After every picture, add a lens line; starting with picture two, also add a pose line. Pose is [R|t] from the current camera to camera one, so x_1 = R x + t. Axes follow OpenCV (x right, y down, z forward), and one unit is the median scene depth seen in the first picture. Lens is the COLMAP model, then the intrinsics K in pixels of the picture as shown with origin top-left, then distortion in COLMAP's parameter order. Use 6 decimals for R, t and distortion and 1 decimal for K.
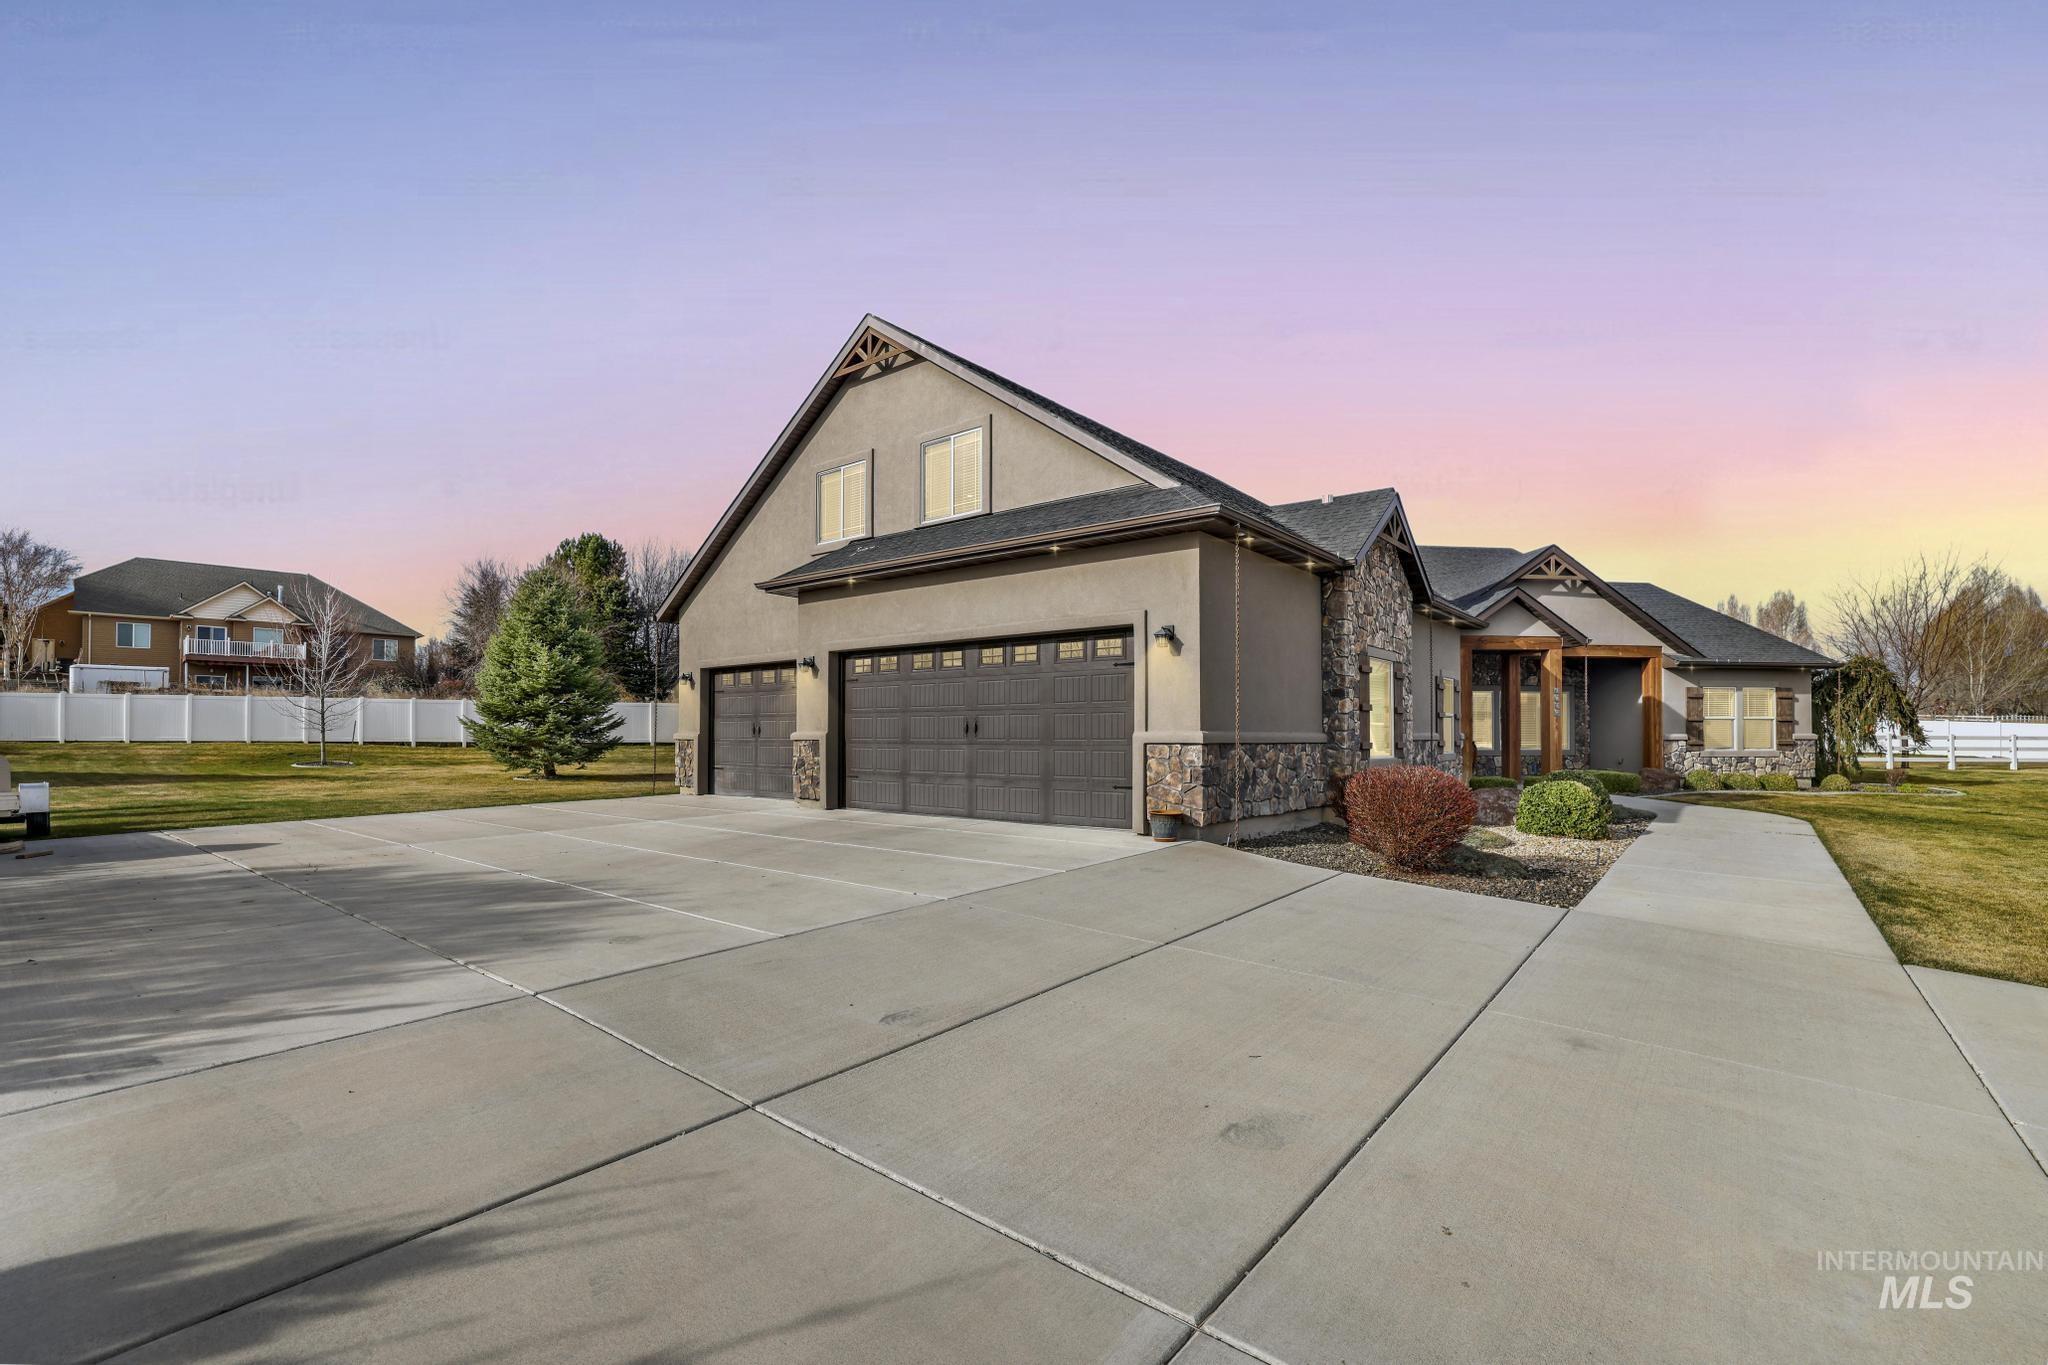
lens RADIAL K [[881.8, 0, 1005.1], [0, 881.8, 721.5], [0, 0, 1]] dist [-0.018347, 0.001602]
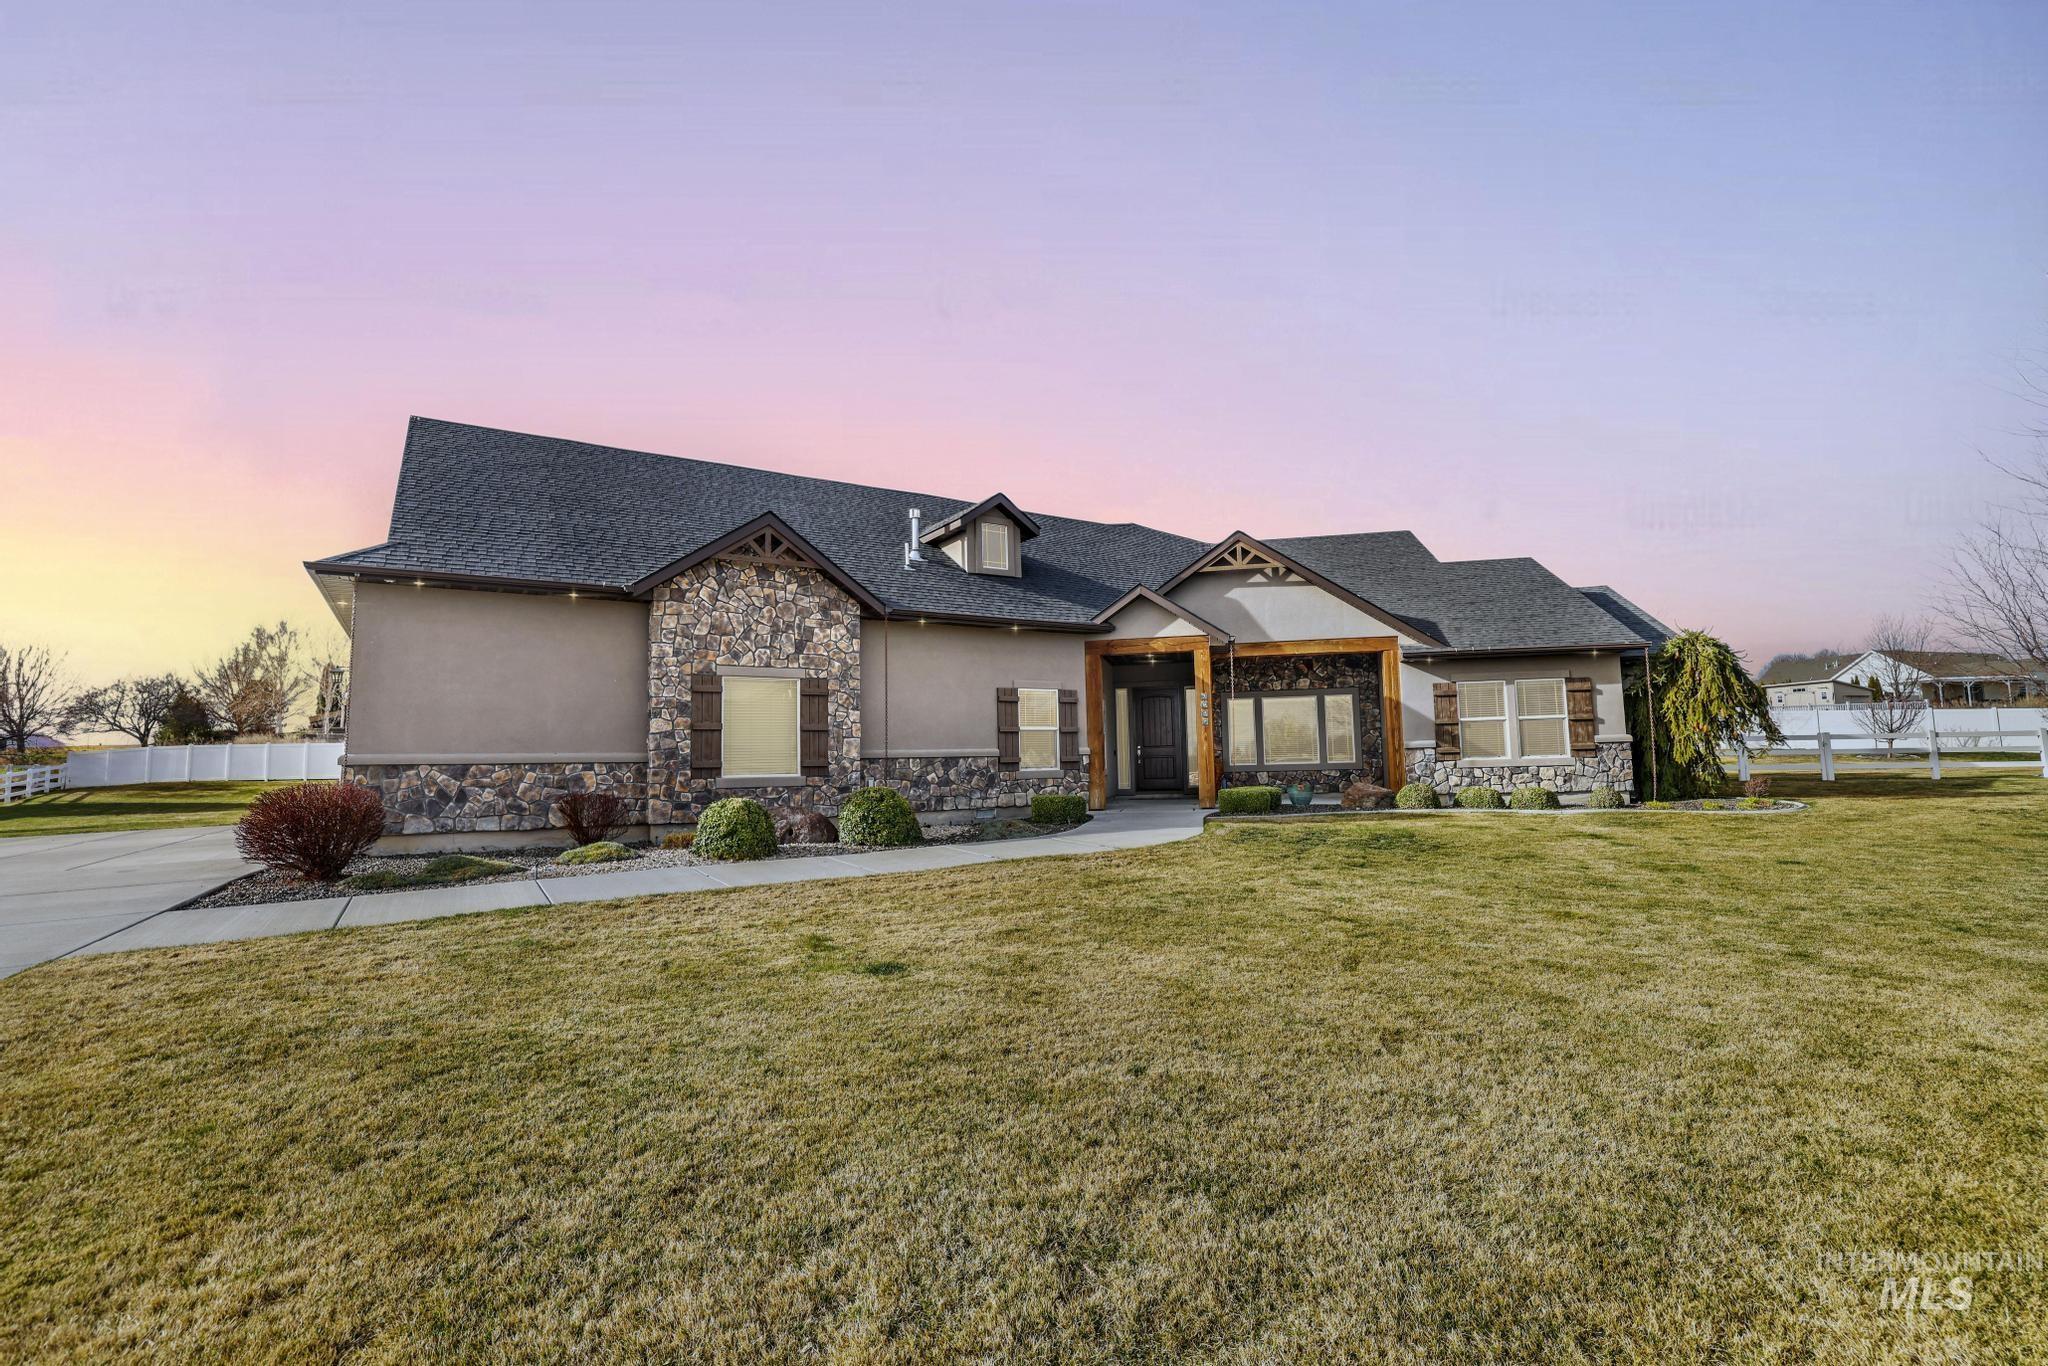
lens RADIAL K [[881.8, 0, 1024.3], [0, 881.8, 693.9], [0, 0, 1]] dist [-0.018347, 0.001602]
pose [[0.942823, -0.046832, -0.329987, 0.642204], [0.027278, 0.997600, -0.063641, 0.011966], [0.332176, 0.051001, 0.941838, 0.088670]]
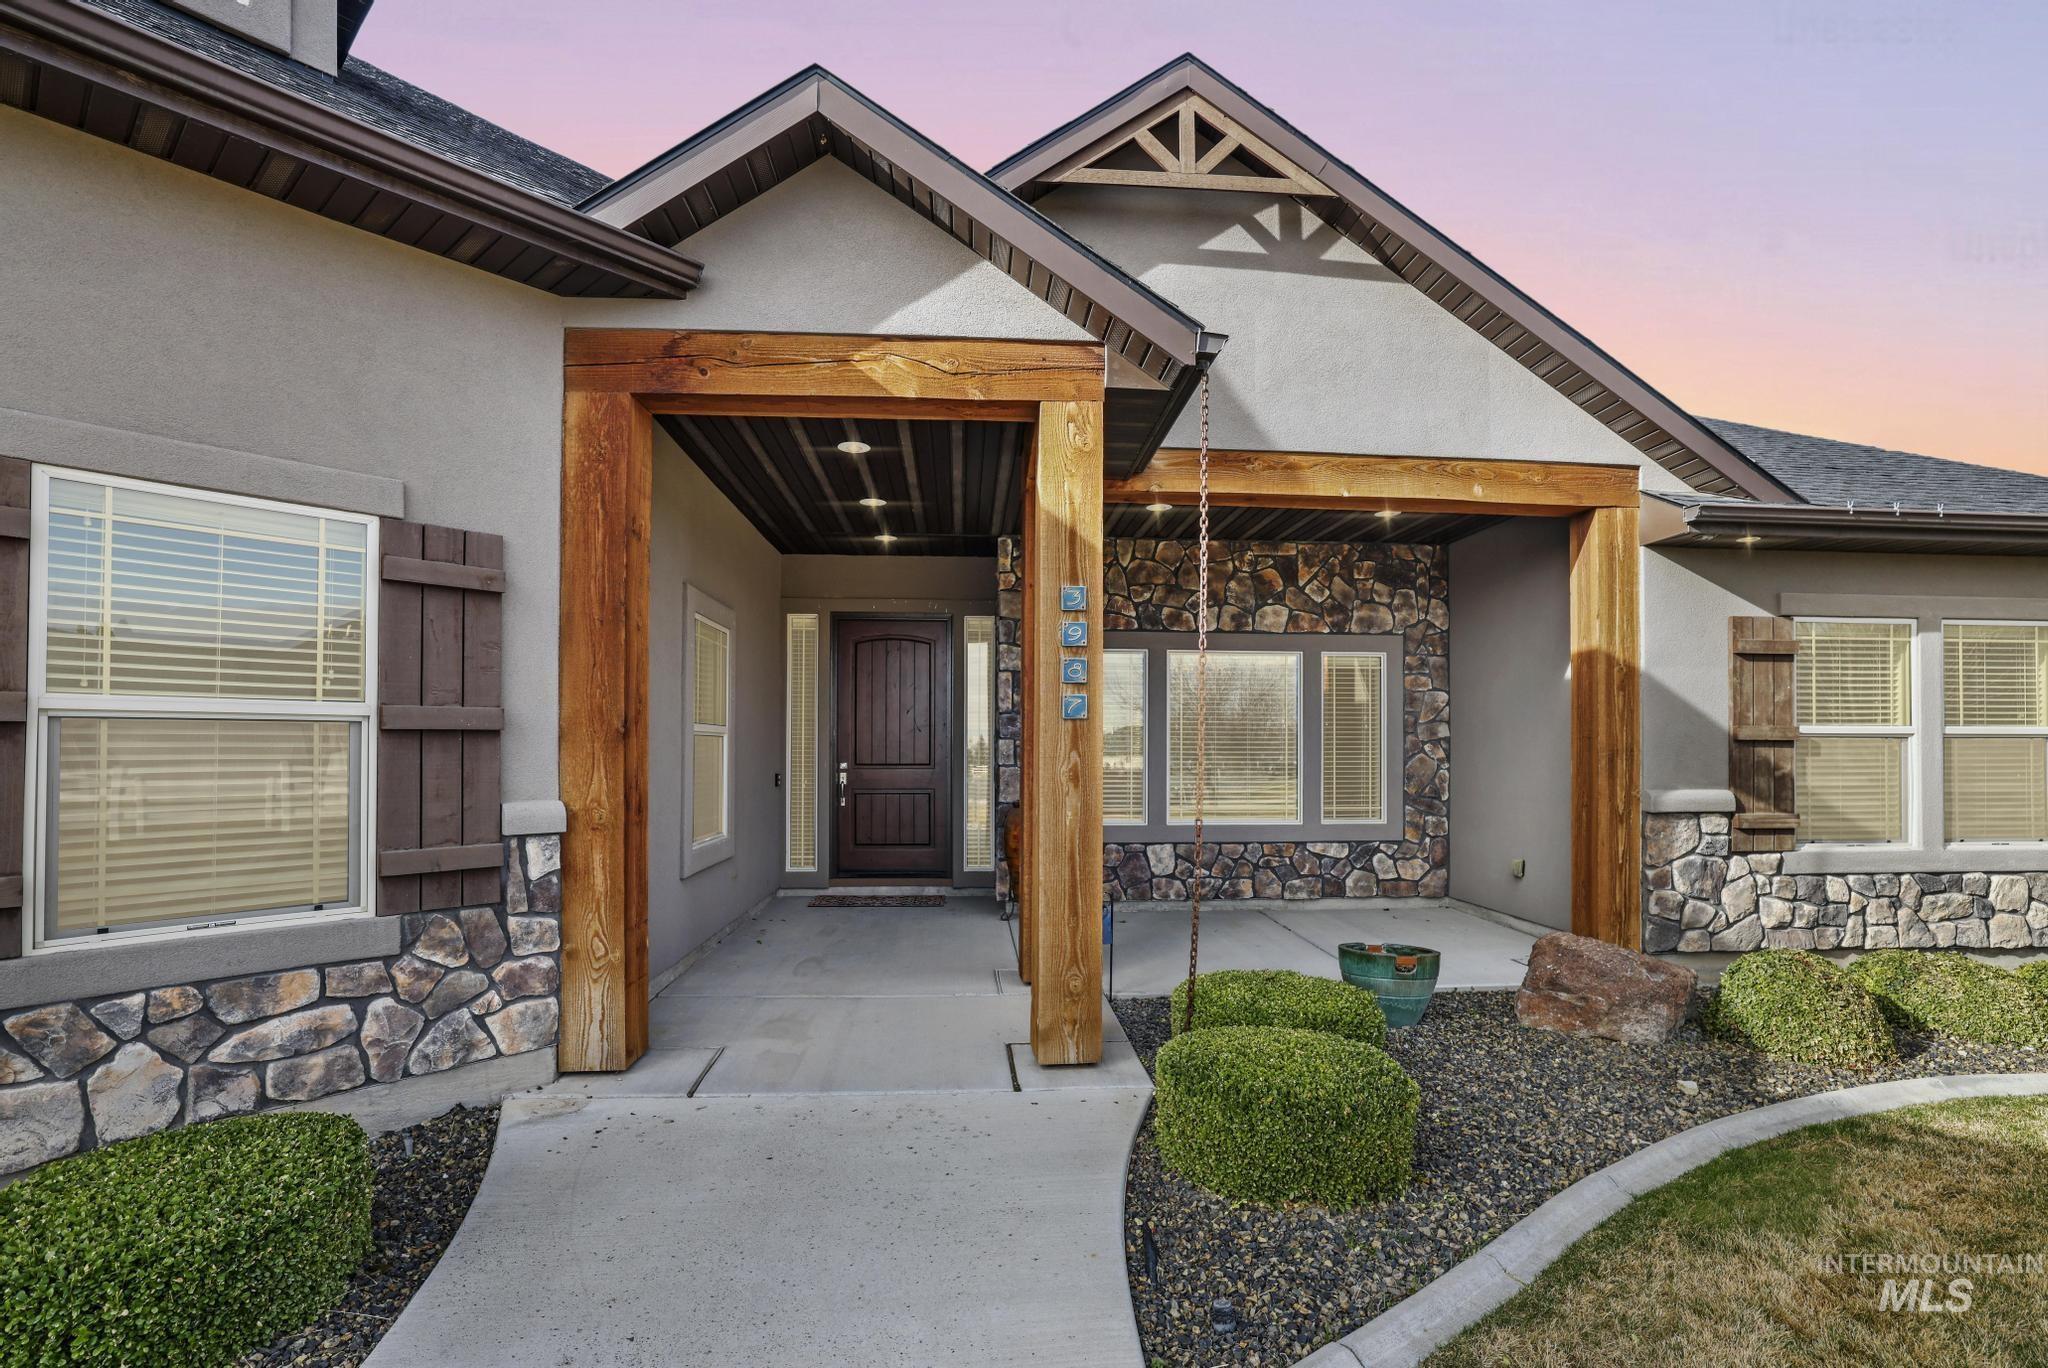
lens RADIAL K [[881.8, 0, 1048.6], [0, 881.8, 729.0], [0, 0, 1]] dist [-0.018347, 0.001602]
pose [[0.999501, 0.002256, -0.031512, 0.538397], [-0.002371, 0.999991, -0.003595, -0.002527], [0.031504, 0.003668, 0.999497, 0.673274]]
